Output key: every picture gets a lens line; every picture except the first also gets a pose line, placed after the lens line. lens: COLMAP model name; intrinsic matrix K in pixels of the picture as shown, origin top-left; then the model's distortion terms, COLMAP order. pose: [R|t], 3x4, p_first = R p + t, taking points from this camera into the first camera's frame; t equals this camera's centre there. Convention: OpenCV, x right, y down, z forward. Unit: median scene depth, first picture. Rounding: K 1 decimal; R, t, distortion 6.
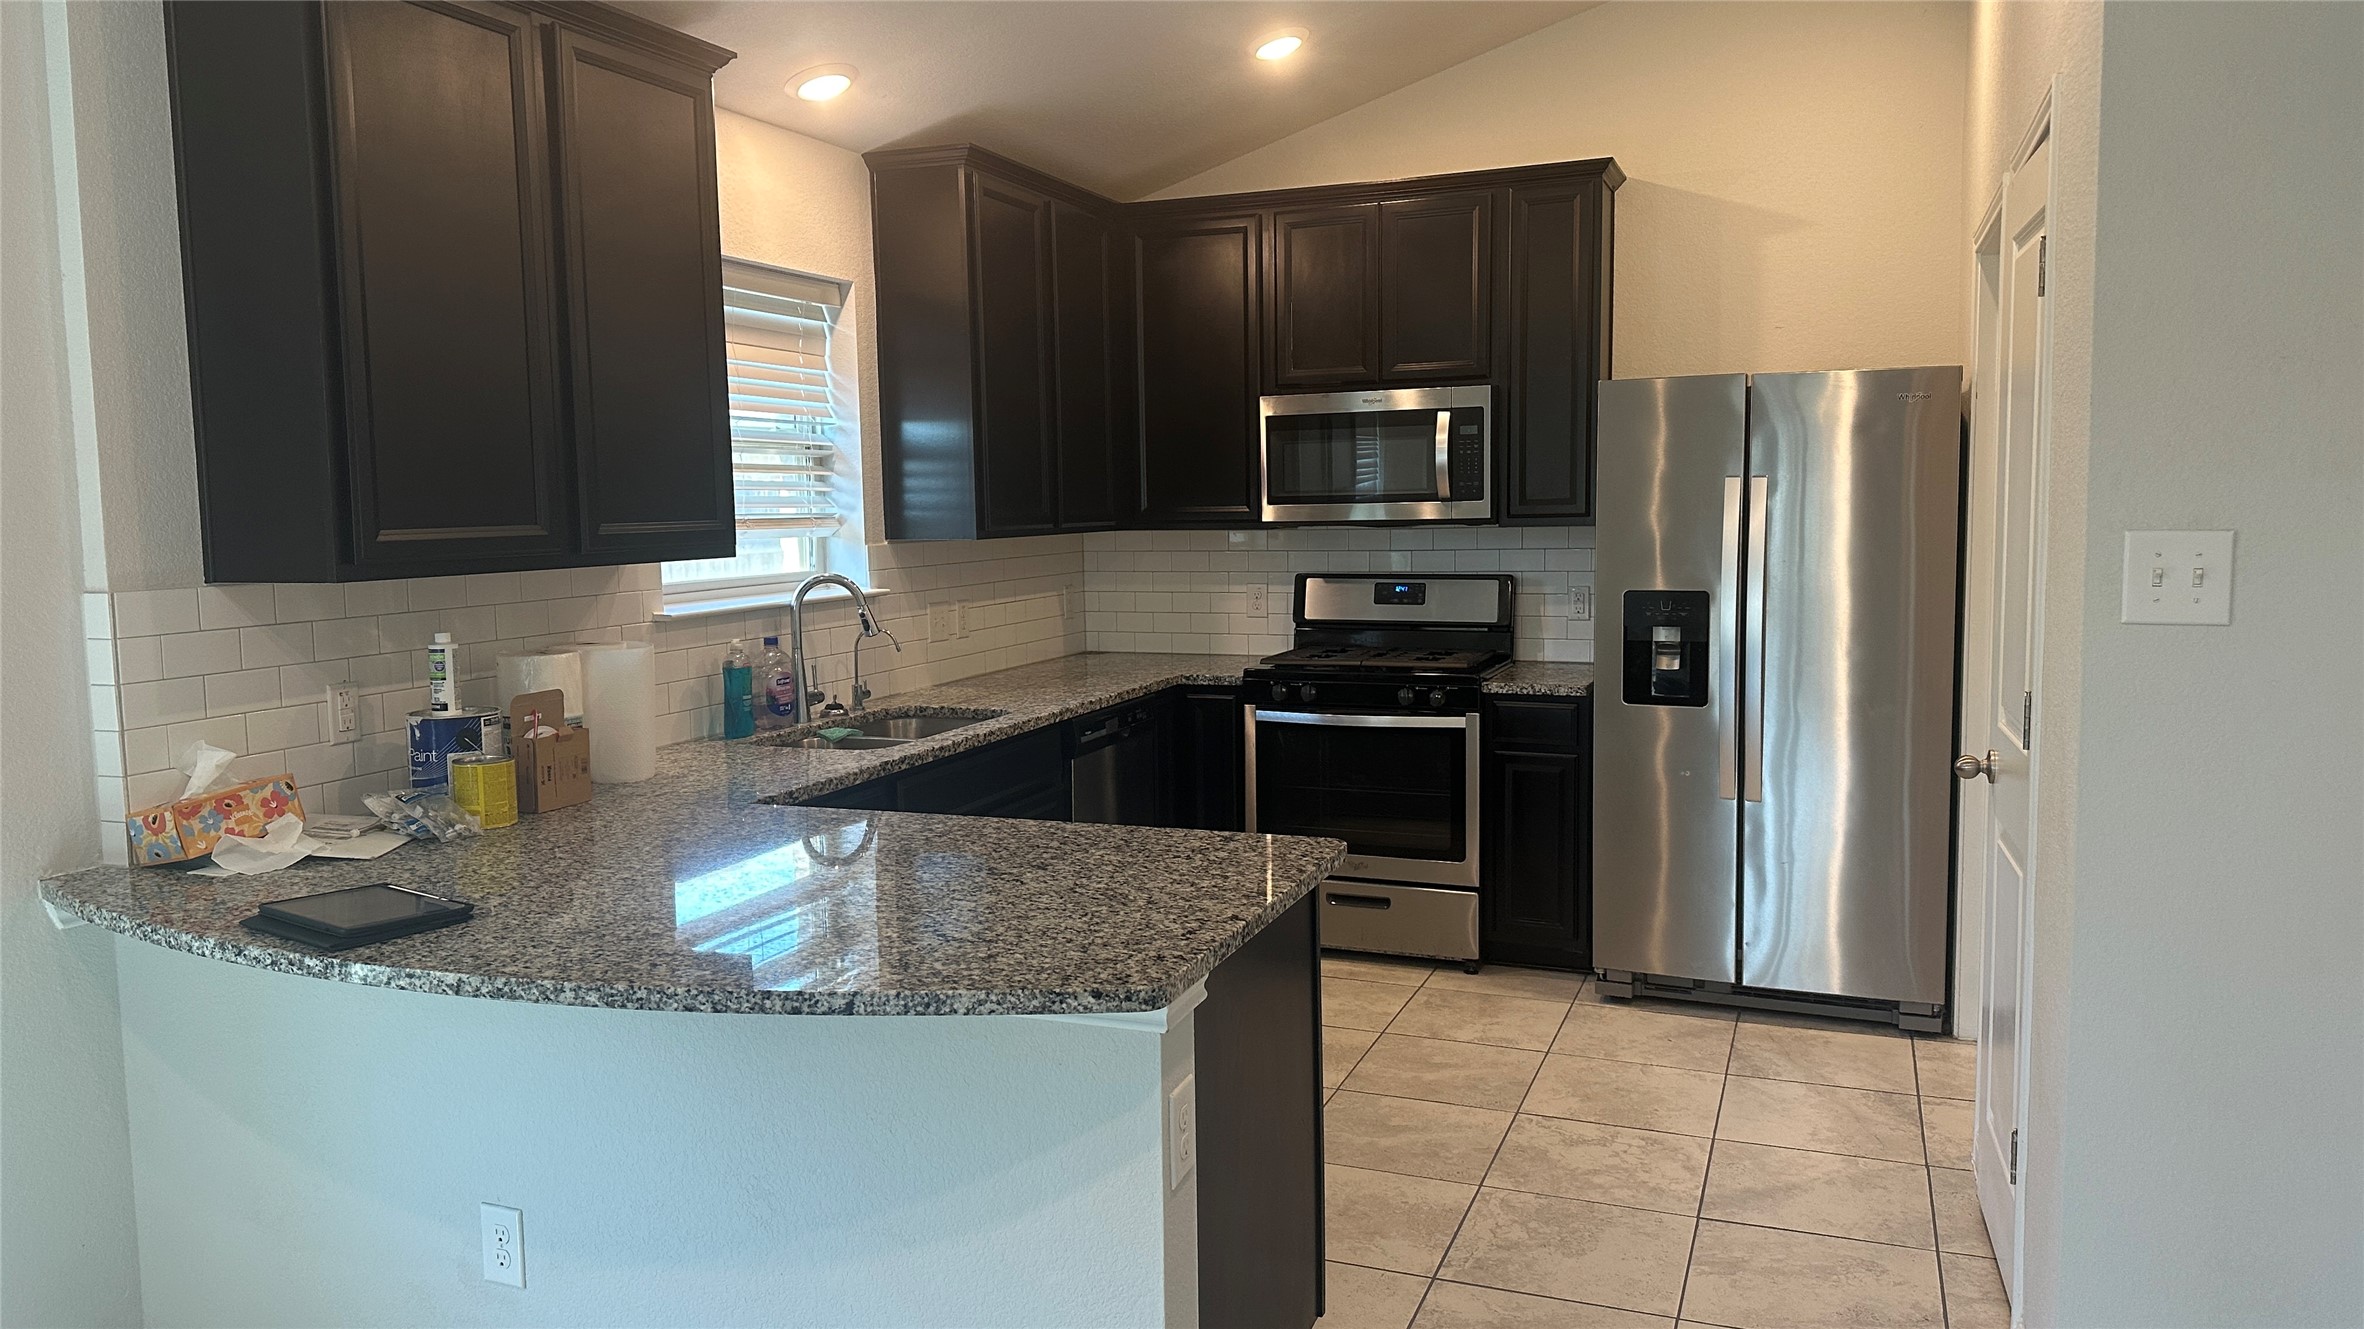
lens RADIAL K [[1625.7, 0, 1176.3], [0, 1625.7, 670.4], [0, 0, 1]] dist [0.064967, -0.069529]
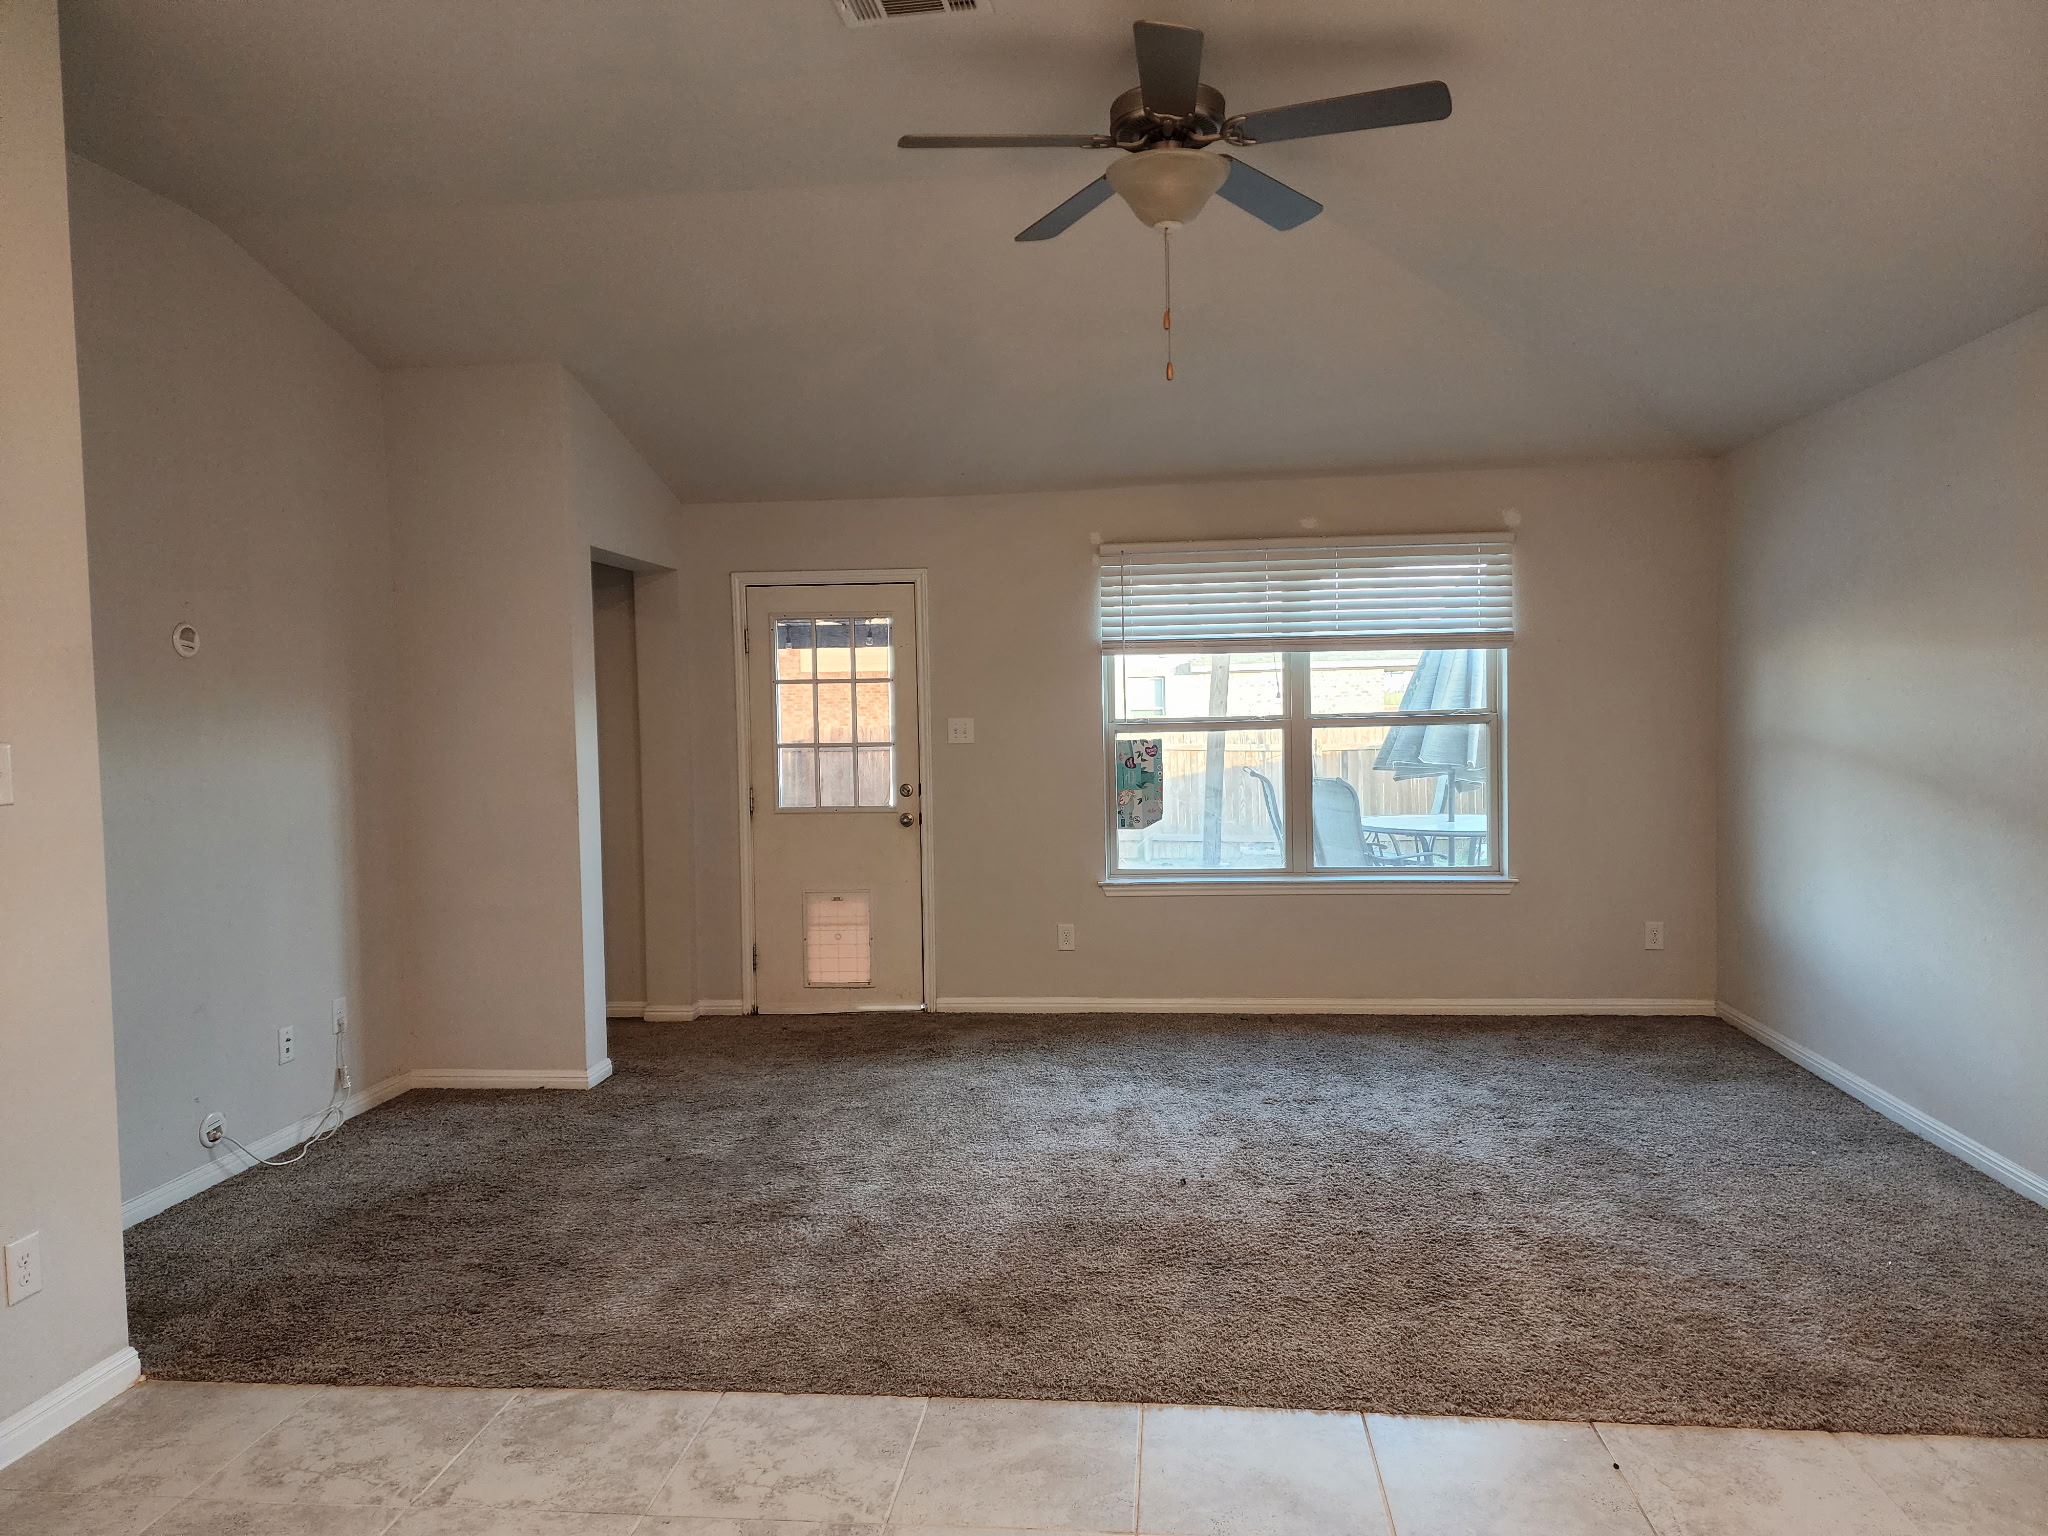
lens RADIAL K [[1354.1, 0, 1031.9], [0, 1354.1, 770.7], [0, 0, 1]] dist [0.055596, -0.025618]
pose [[-0.959408, 0.049184, -0.277701, 0.236894], [0.011640, 0.990742, 0.135257, -0.119060], [0.281783, 0.126534, -0.951098, 1.232823]]
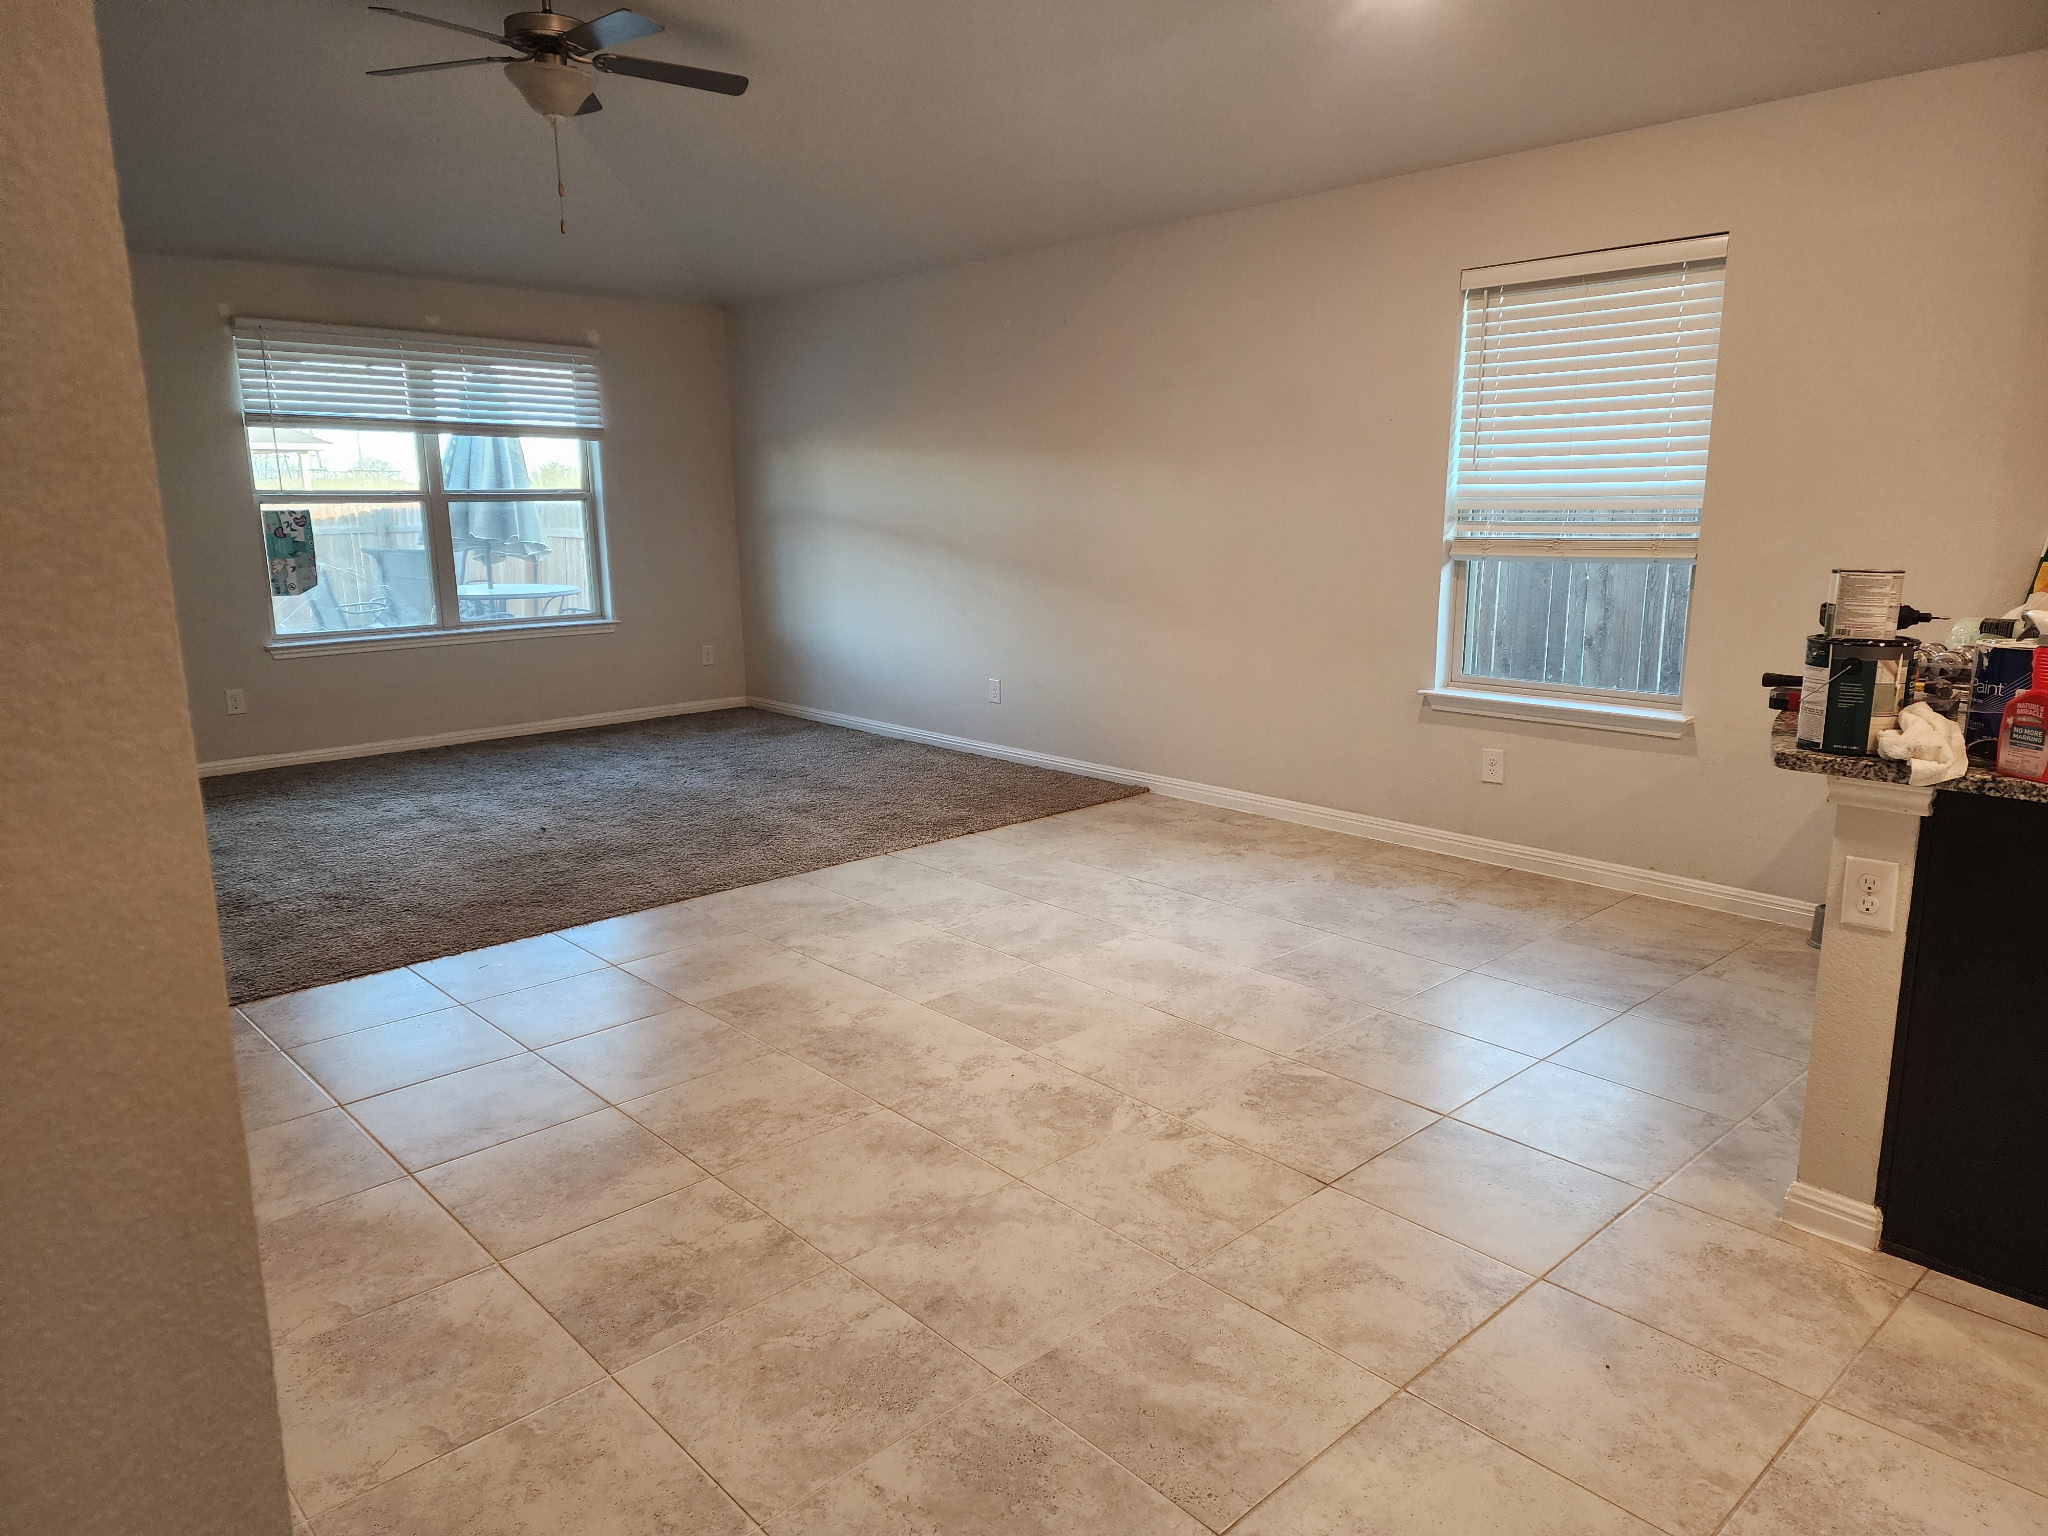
lens RADIAL K [[1354.1, 0, 1038.6], [0, 1354.1, 777.8], [0, 0, 1]] dist [0.055596, -0.025618]
pose [[-0.413355, 0.207704, -0.886565, 2.200366], [-0.067733, 0.963926, 0.257408, -0.133624], [0.908047, 0.166450, -0.384375, 1.530386]]
